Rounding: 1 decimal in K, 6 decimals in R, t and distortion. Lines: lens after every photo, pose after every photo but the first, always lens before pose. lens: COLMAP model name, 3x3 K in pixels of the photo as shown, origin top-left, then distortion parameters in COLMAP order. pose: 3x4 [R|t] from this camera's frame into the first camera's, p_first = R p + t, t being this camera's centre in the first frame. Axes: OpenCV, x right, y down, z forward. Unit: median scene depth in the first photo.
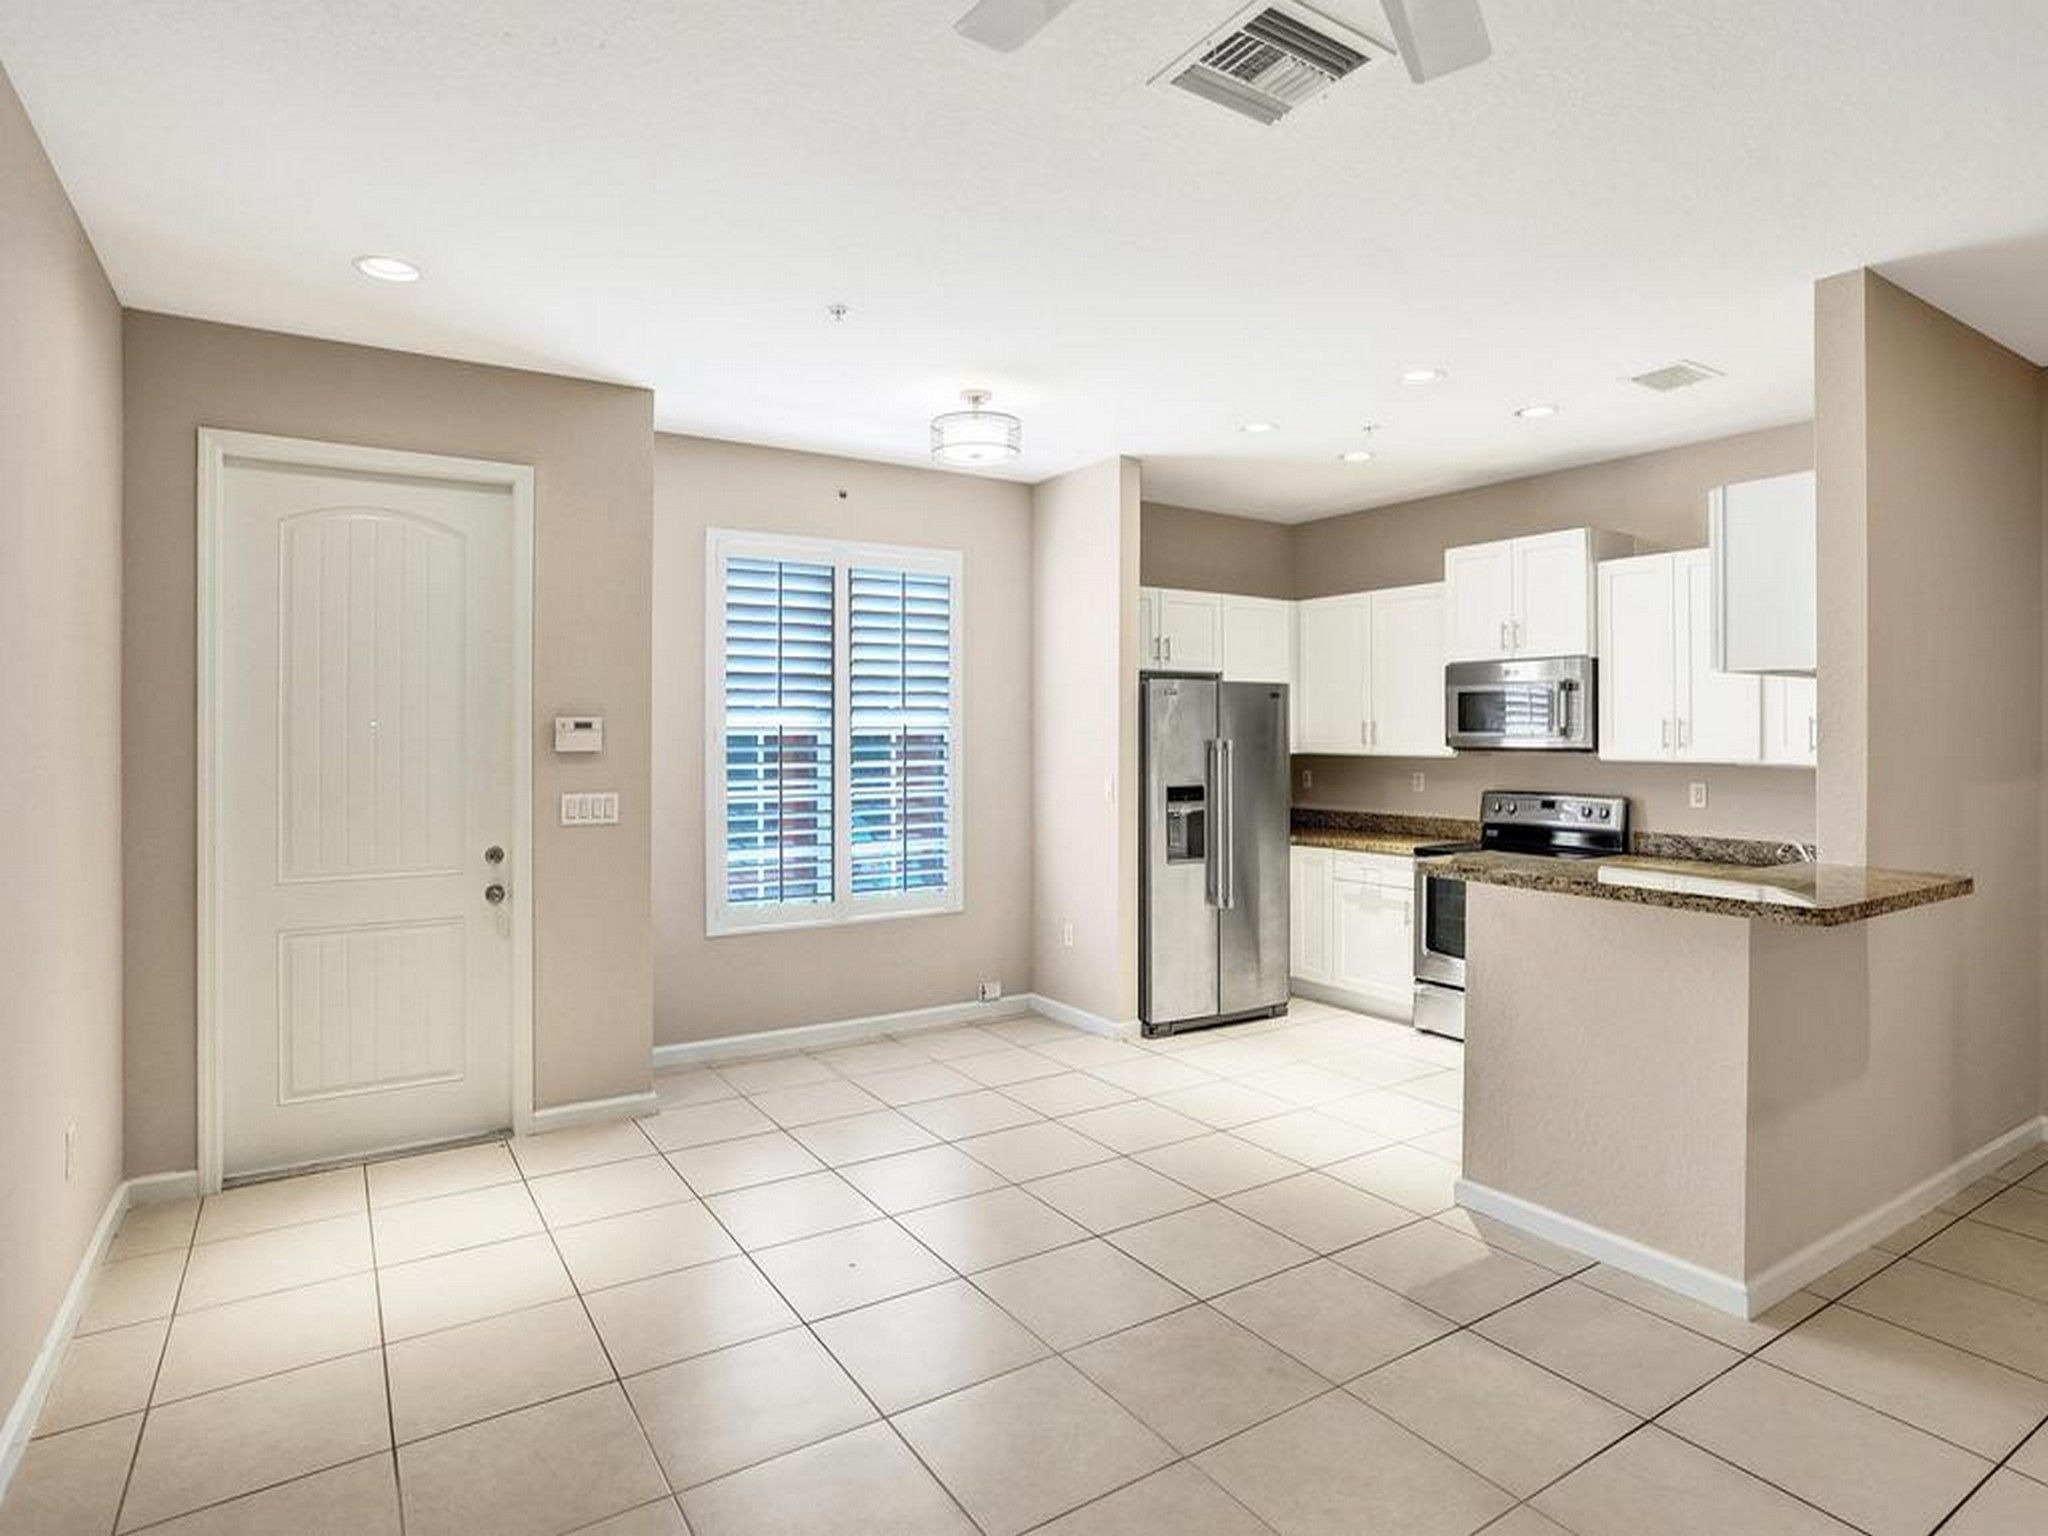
lens RADIAL K [[1094.8, 0, 1016.7], [0, 1094.8, 752.7], [0, 0, 1]] dist [-0.021646, -0.000302]
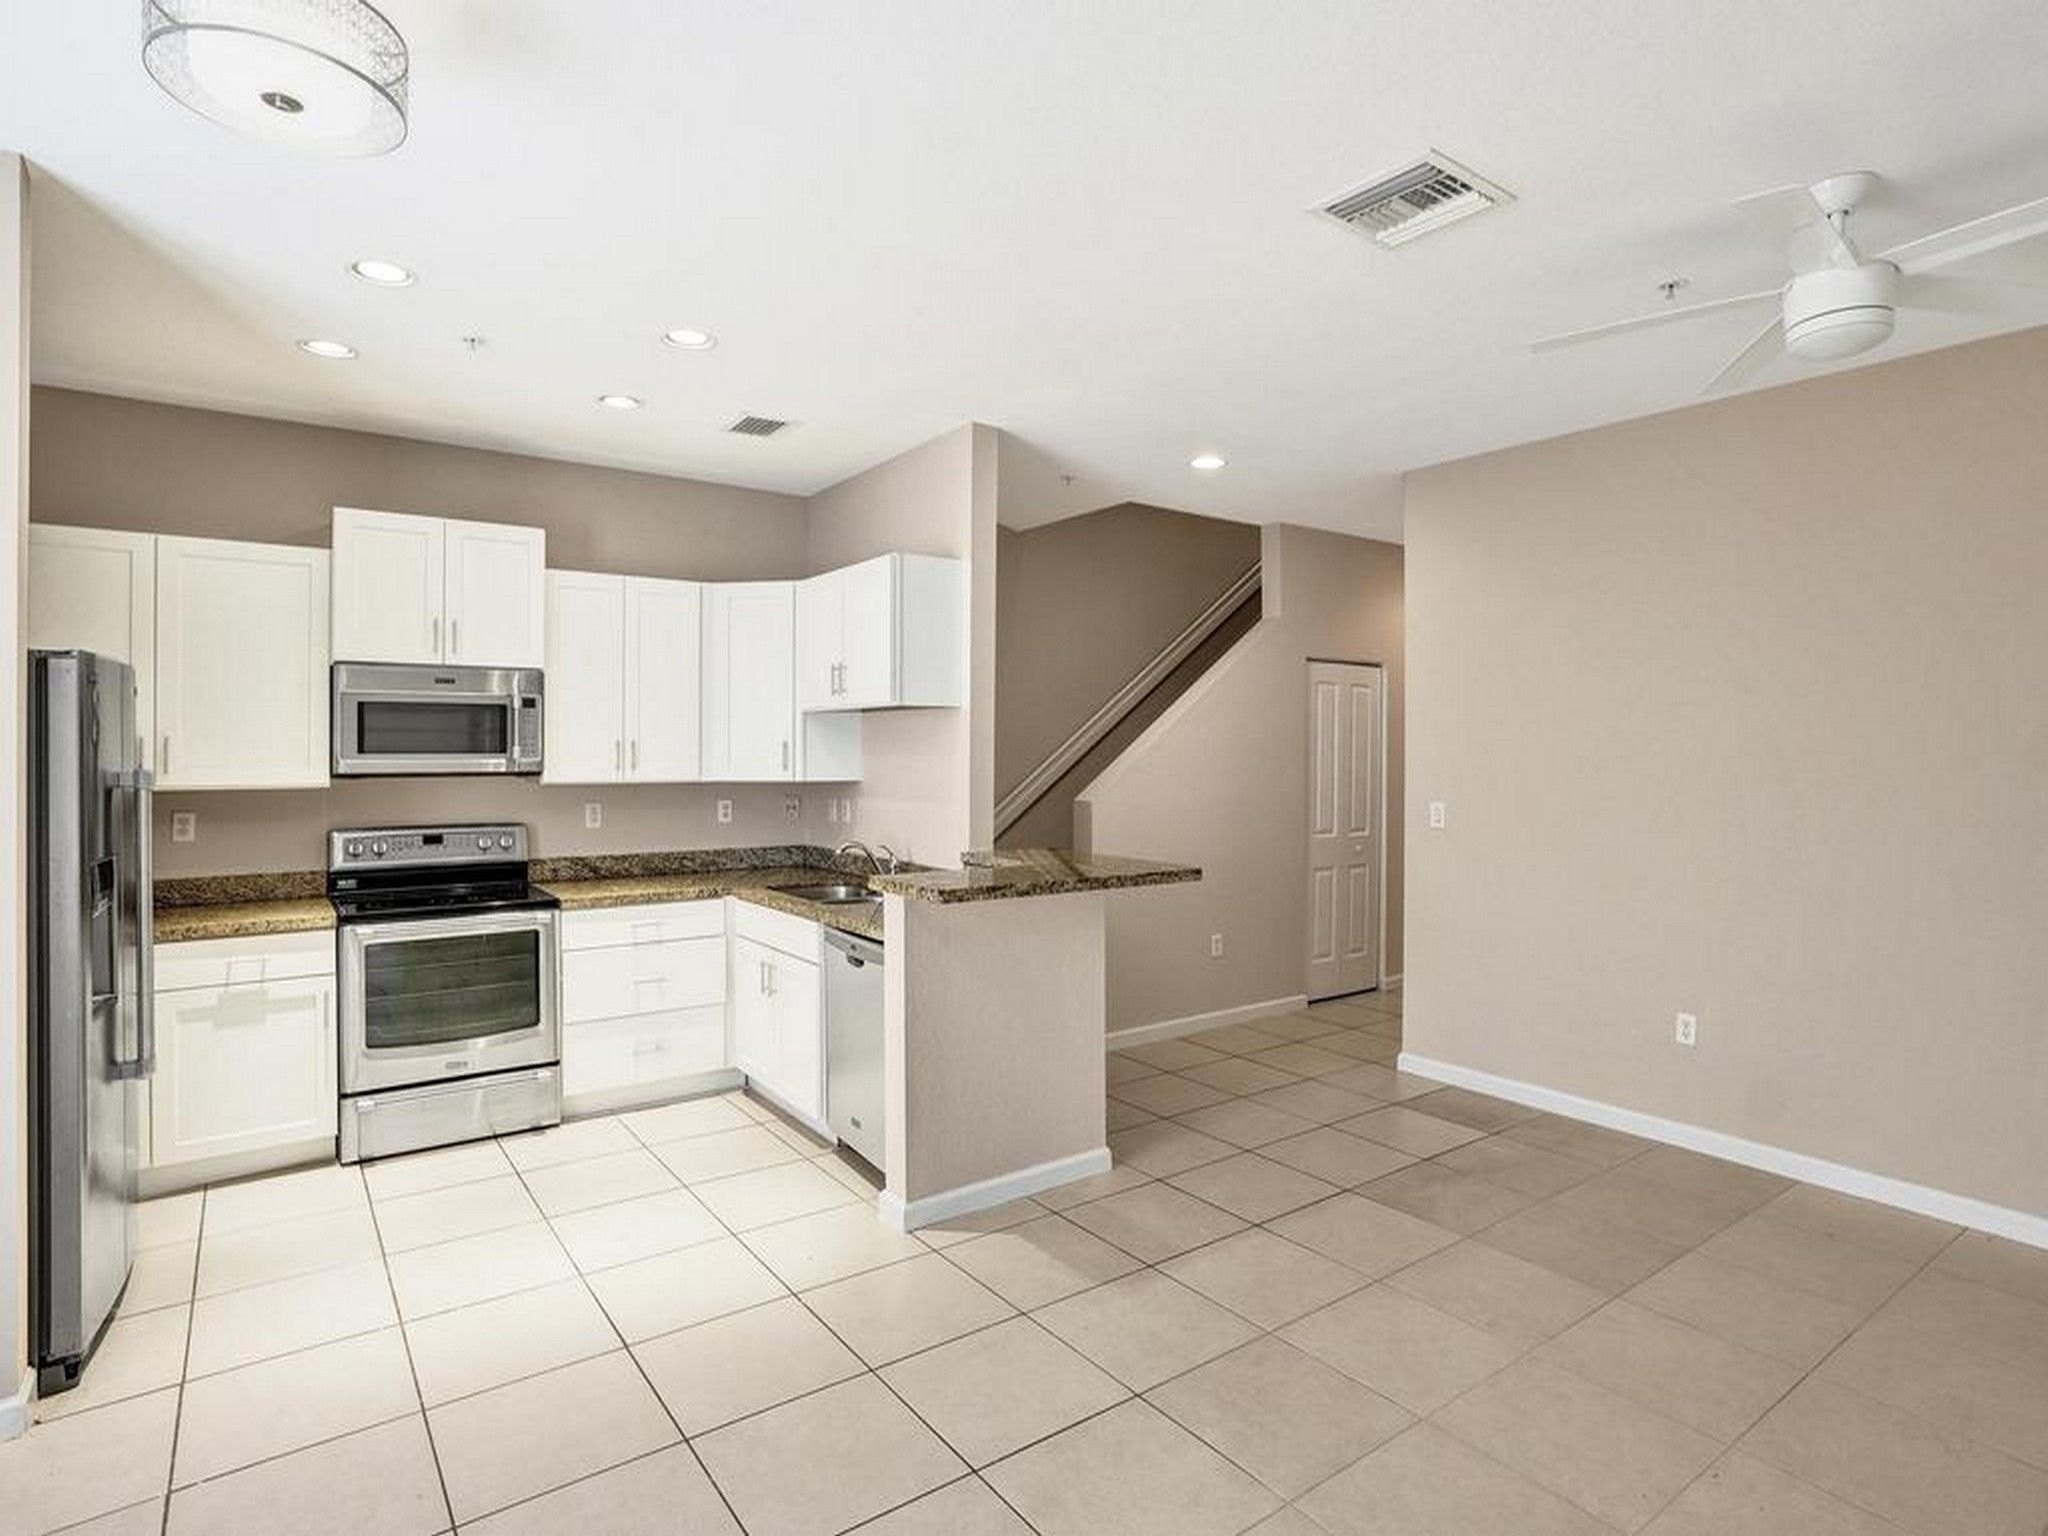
lens RADIAL K [[1094.8, 0, 1018.6], [0, 1094.8, 762.1], [0, 0, 1]] dist [-0.021646, -0.000302]
pose [[-0.048015, -0.012988, 0.998762, -0.406012], [0.015500, 0.999785, 0.013746, -0.018206], [-0.998726, 0.016141, -0.047804, 0.644071]]
